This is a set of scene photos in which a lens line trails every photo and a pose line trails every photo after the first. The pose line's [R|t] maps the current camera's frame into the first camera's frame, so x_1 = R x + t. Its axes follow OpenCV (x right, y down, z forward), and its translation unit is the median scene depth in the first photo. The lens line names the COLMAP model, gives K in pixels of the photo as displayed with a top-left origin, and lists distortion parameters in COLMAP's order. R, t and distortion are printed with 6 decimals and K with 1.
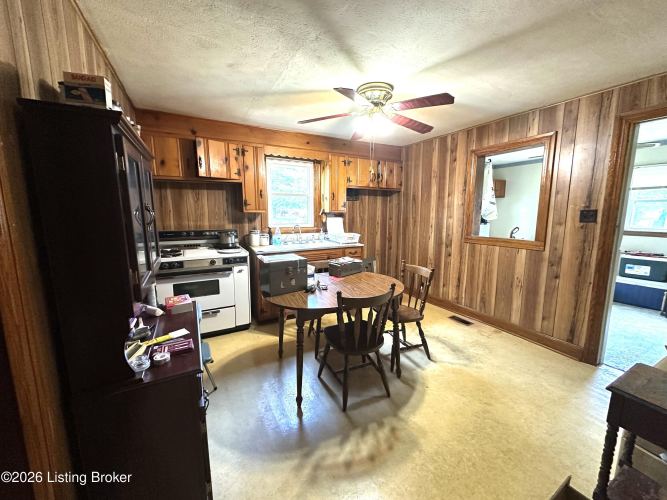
lens RADIAL K [[268.5, 0, 335.1], [0, 268.5, 251.3], [0, 0, 1]] dist [-0.015240, -0.000357]
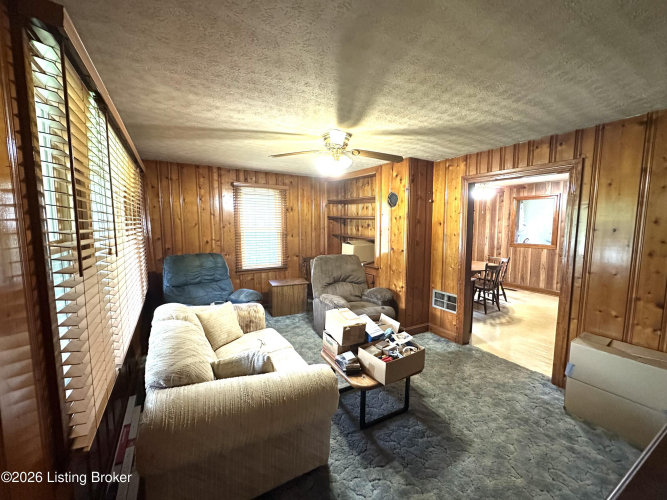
lens RADIAL K [[268.5, 0, 335.7], [0, 268.5, 248.9], [0, 0, 1]] dist [-0.015240, -0.000357]
pose [[0.998962, -0.003224, 0.045431, -0.870528], [0.005646, 0.998564, -0.053281, 0.080936], [-0.045194, 0.053483, 0.997546, -0.837538]]
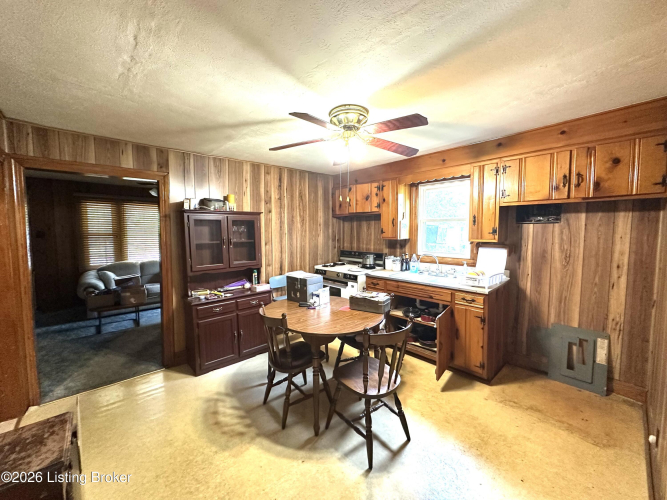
lens RADIAL K [[268.5, 0, 332.2], [0, 268.5, 248.8], [0, 0, 1]] dist [-0.015240, -0.000357]
pose [[0.229902, 0.057342, -0.971523, 0.759762], [-0.145774, 0.989030, 0.023879, -0.105475], [0.962234, 0.136133, 0.235739, 0.558015]]
